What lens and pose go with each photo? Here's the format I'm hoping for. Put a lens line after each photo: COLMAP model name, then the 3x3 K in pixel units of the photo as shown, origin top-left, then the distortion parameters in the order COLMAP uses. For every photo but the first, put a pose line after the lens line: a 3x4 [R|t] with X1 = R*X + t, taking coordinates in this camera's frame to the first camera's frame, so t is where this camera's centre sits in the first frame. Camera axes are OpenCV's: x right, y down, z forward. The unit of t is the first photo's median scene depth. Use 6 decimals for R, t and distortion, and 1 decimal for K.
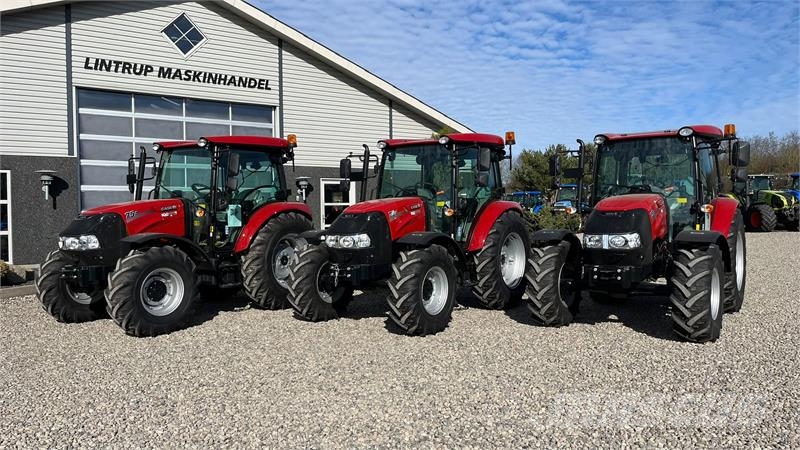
lens RADIAL K [[605.1, 0, 391.3], [0, 605.1, 216.8], [0, 0, 1]] dist [0.038650, -0.008089]
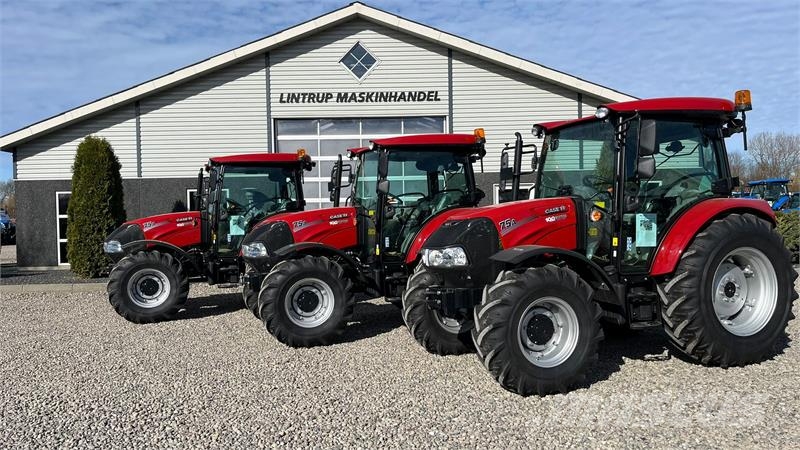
lens RADIAL K [[594.0, 0, 398.6], [0, 594.0, 227.6], [0, 0, 1]] dist [0.055856, -0.070759]
pose [[0.836853, 0.000634, -0.547428, 0.334203], [0.005510, 0.999939, 0.009583, -0.003662], [0.547400, -0.011036, 0.836798, 0.127089]]
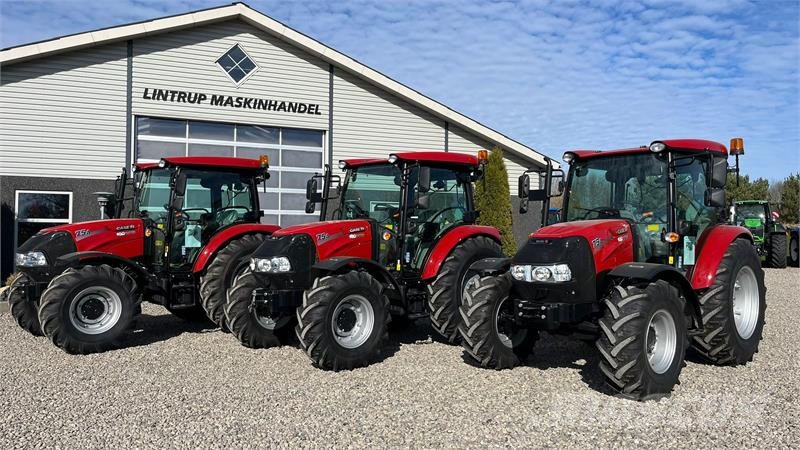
lens RADIAL K [[597.3, 0, 395.0], [0, 597.3, 216.2], [0, 0, 1]] dist [0.058799, -0.064296]
pose [[0.978958, 0.011496, -0.203740, 0.147408], [-0.020004, 0.999010, -0.039748, -0.001043], [0.203081, 0.042987, 0.978218, 0.055114]]
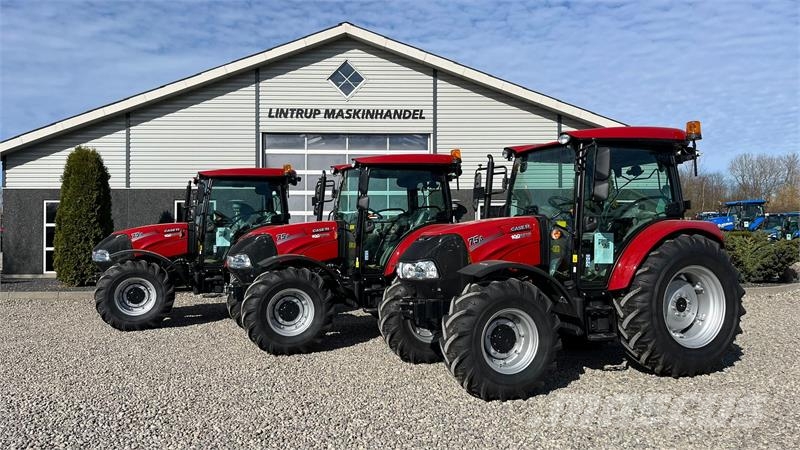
lens RADIAL K [[593.2, 0, 400.0], [0, 593.2, 225.0], [0, 0, 1]] dist [0.055078, -0.078913]
pose [[0.849200, 0.000277, -0.528071, 0.353968], [-0.011415, 0.999776, -0.017832, -0.004567], [0.527948, 0.021171, 0.849013, 0.110492]]
